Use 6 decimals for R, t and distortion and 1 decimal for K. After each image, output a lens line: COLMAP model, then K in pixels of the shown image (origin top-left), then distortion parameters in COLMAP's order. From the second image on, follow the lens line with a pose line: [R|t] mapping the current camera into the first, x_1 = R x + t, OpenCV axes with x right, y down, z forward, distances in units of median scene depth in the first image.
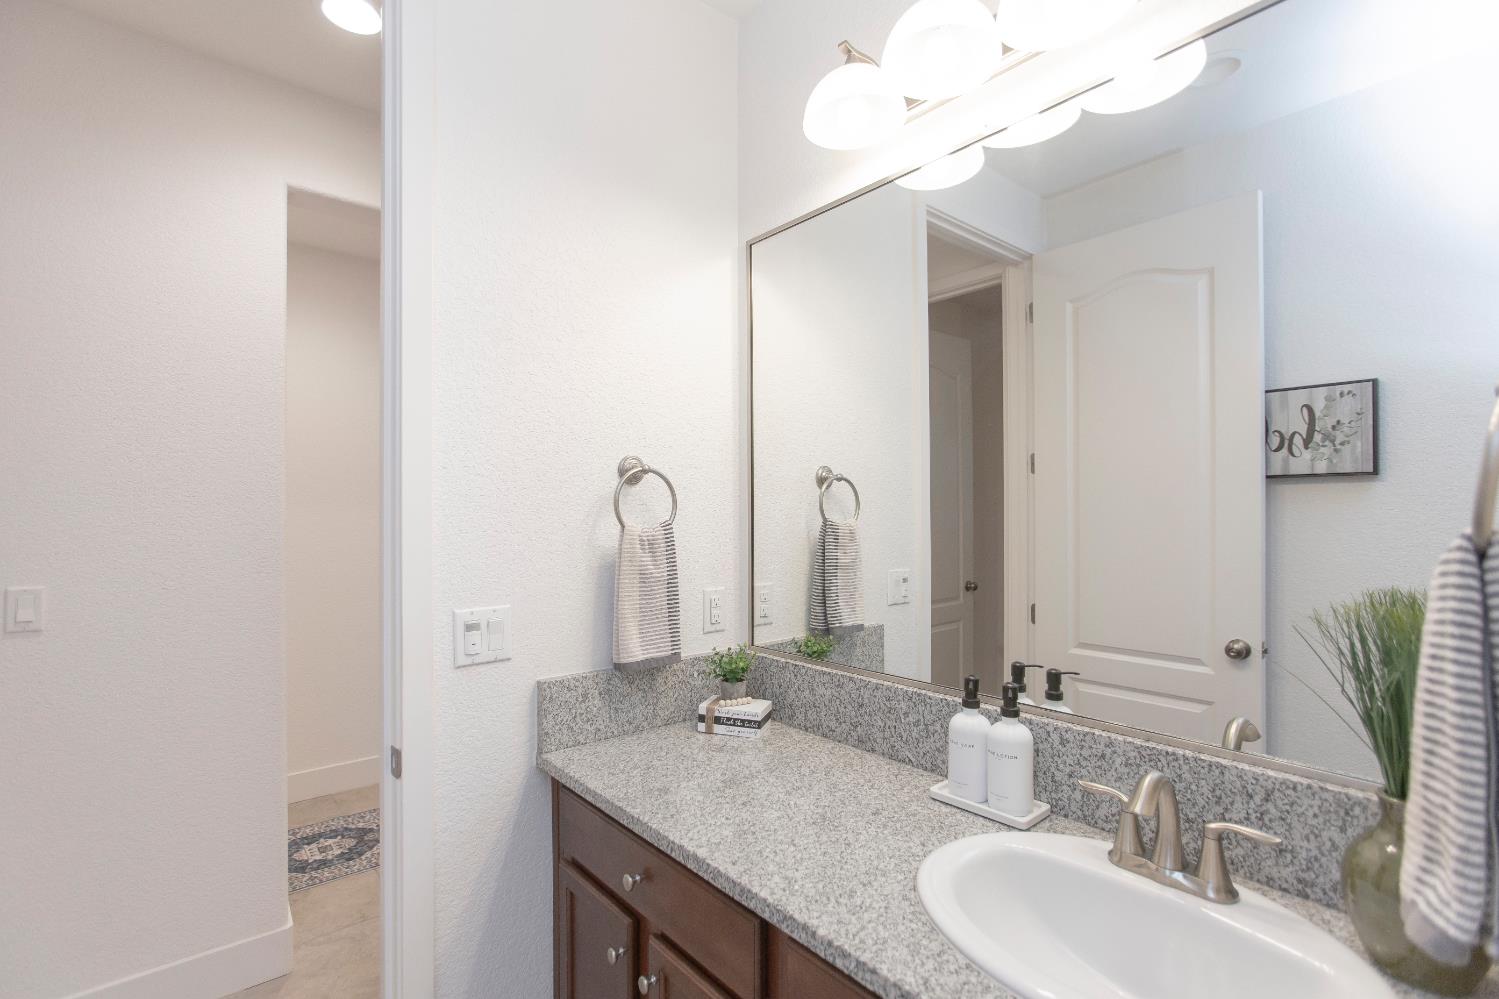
lens RADIAL K [[694.2, 0, 747.8], [0, 694.2, 507.9], [0, 0, 1]] dist [-0.012239, 0.000355]
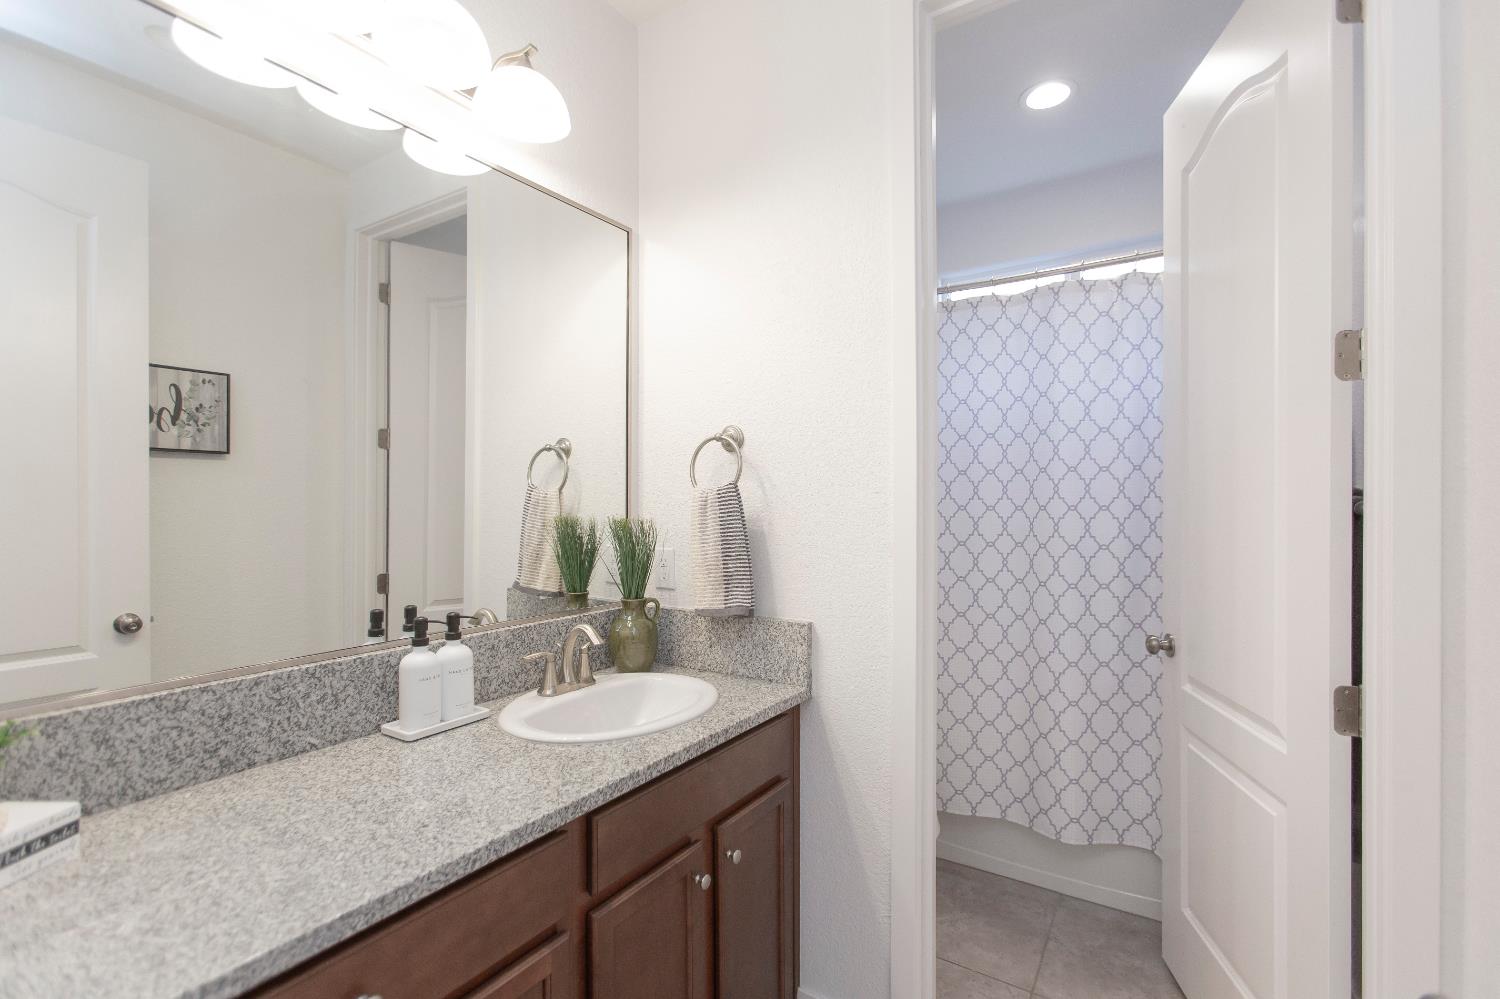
lens RADIAL K [[694.6, 0, 748.3], [0, 694.6, 507.9], [0, 0, 1]] dist [-0.012239, 0.000355]
pose [[-0.297287, -0.005552, 0.954772, -0.499452], [-0.003597, 0.999983, 0.004695, 0.036267], [-0.954781, -0.002038, -0.297302, 0.475366]]
